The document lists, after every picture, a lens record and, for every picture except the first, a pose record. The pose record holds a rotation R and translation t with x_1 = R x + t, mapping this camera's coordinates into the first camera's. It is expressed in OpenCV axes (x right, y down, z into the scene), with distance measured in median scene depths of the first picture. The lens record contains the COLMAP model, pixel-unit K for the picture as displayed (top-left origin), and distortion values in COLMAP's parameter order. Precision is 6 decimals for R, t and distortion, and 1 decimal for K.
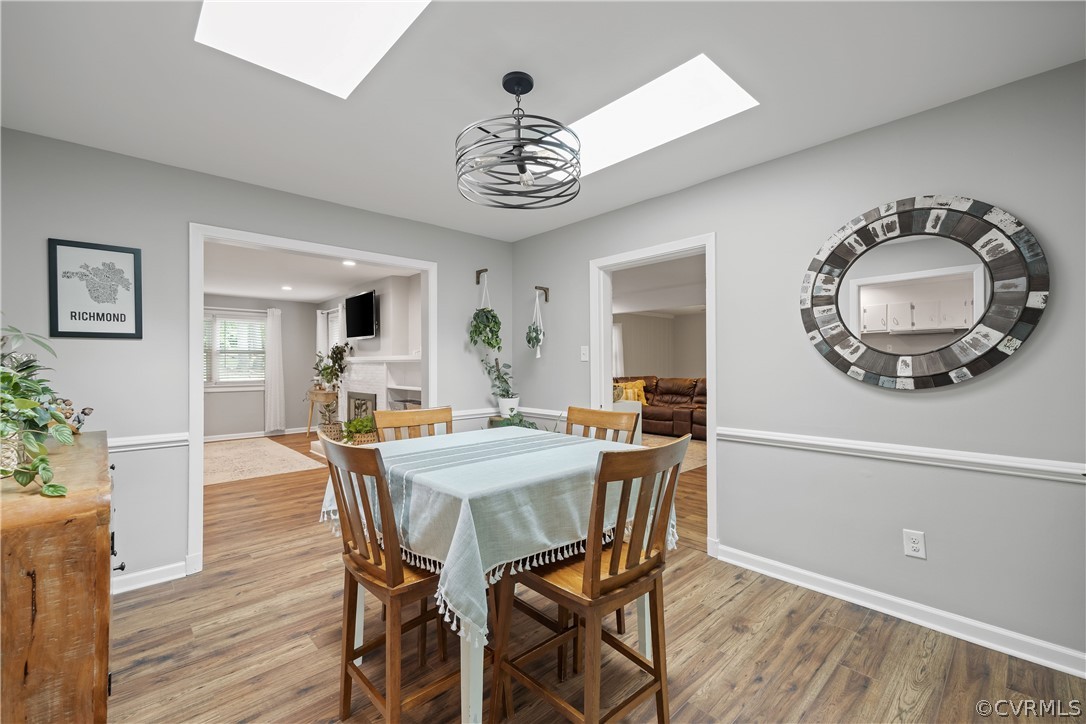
lens RADIAL K [[463.5, 0, 543.0], [0, 463.5, 362.0], [0, 0, 1]] dist [0.010677, -0.000013]
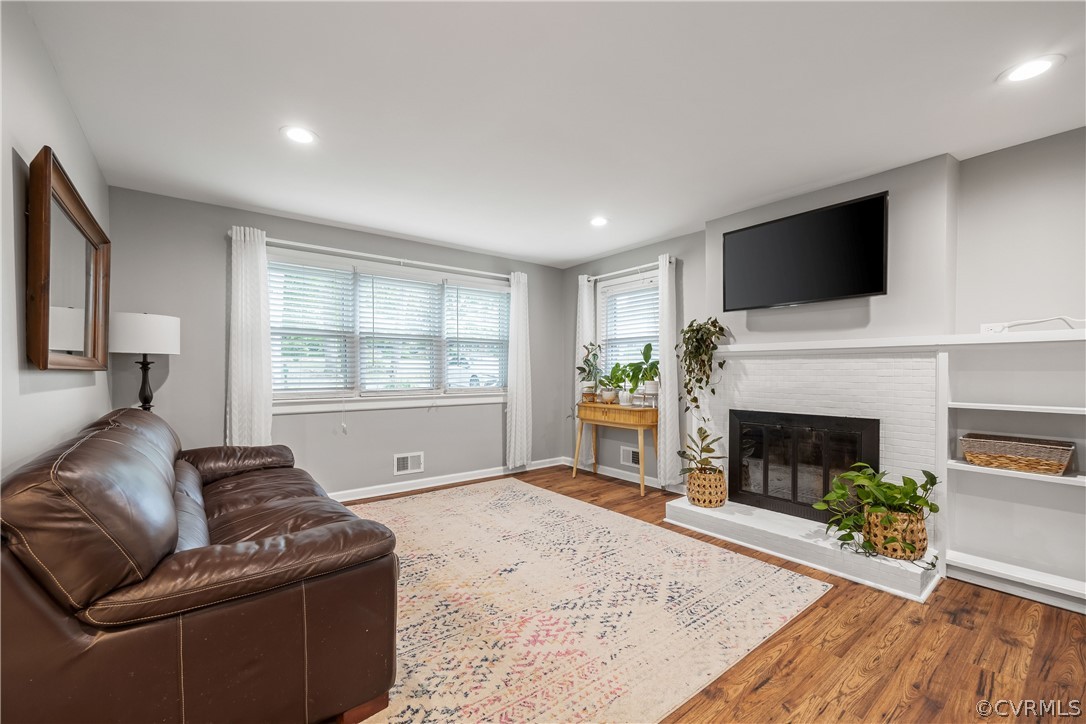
lens RADIAL K [[447.1, 0, 542.3], [0, 447.1, 376.2], [0, 0, 1]] dist [0.000271, -0.000292]
pose [[0.997432, 0.006150, -0.071356, -0.558637], [-0.005066, 0.999869, 0.015355, 0.017247], [0.071441, -0.014954, 0.997333, 0.446312]]
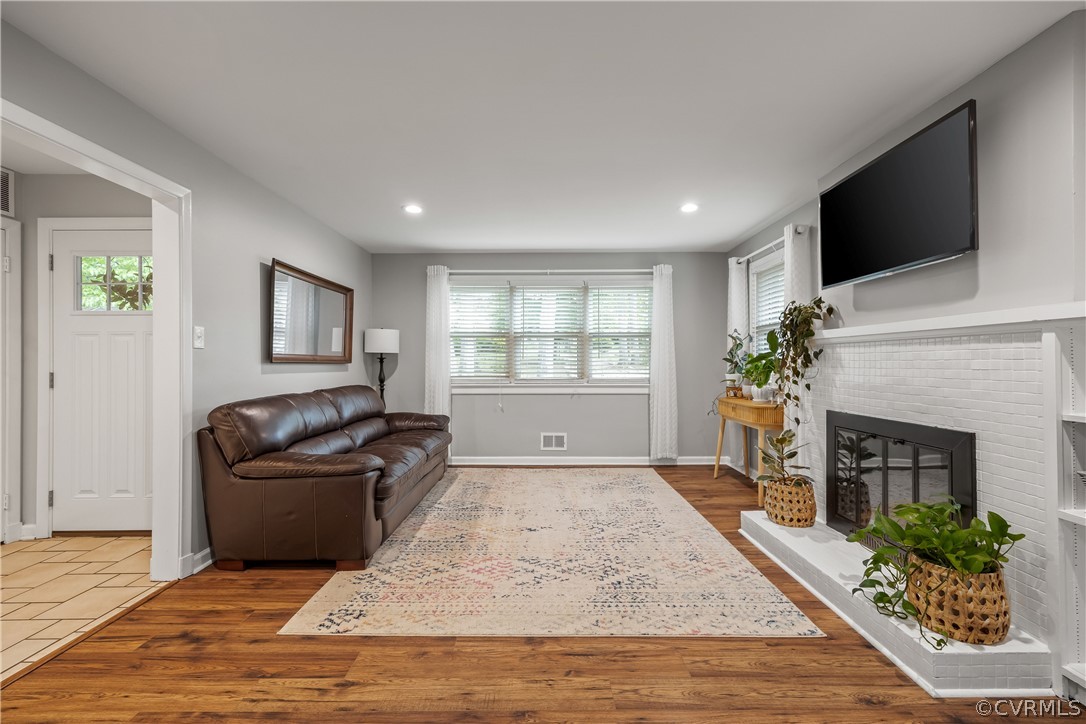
lens RADIAL K [[463.5, 0, 543.0], [0, 463.5, 362.0], [0, 0, 1]] dist [0.010677, -0.000013]
pose [[0.737723, 0.002058, -0.675100, -0.305304], [0.000475, 0.999994, 0.003567, 0.016073], [0.675103, -0.002952, 0.737717, 0.478507]]
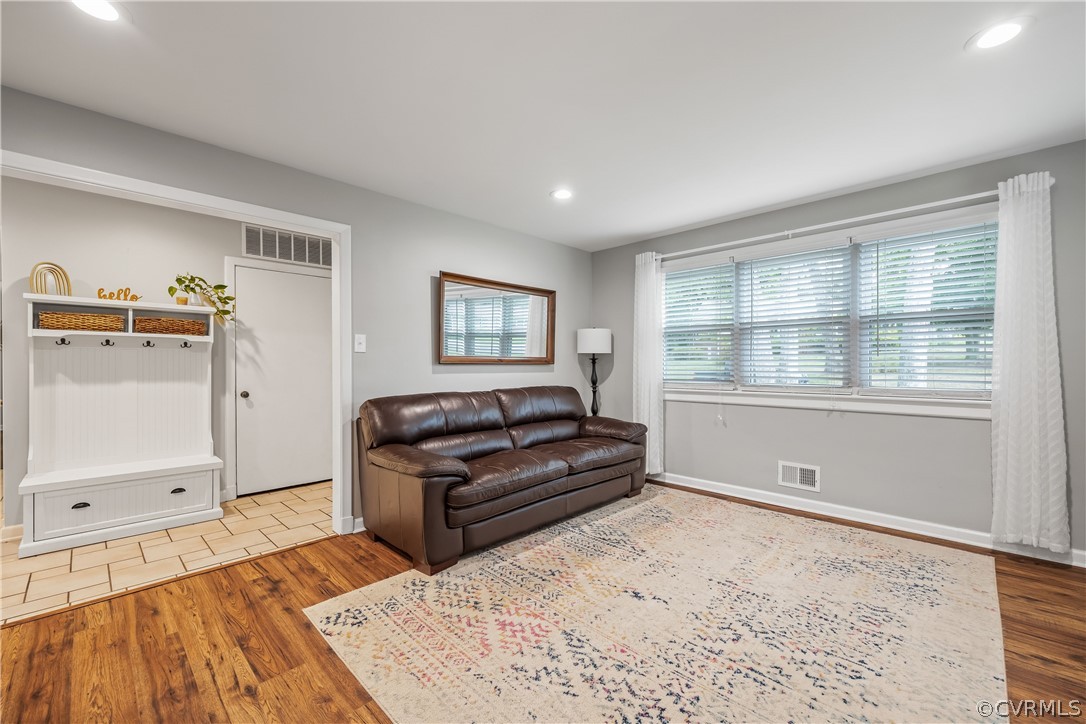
lens RADIAL K [[446.6, 0, 539.0], [0, 446.6, 363.7], [0, 0, 1]] dist [0.000475, 0.000044]
pose [[0.049619, 0.002805, -0.998764, -0.309696], [0.005608, 0.999980, 0.003087, 0.017354], [0.998752, -0.005754, 0.049602, 0.713440]]
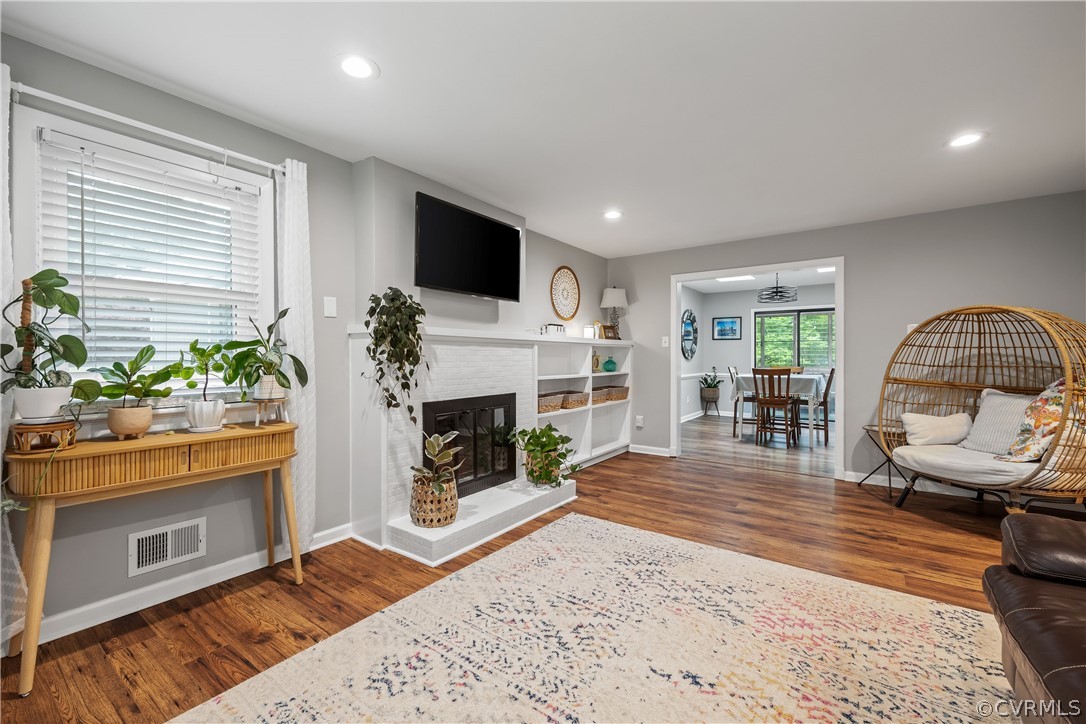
lens RADIAL K [[447.1, 0, 542.3], [0, 447.1, 376.2], [0, 0, 1]] dist [0.000271, -0.000292]
pose [[-0.196909, -0.035989, 0.979761, -0.803490], [-0.002977, 0.999343, 0.036110, 0.020537], [-0.980417, 0.004194, -0.196887, 0.908786]]
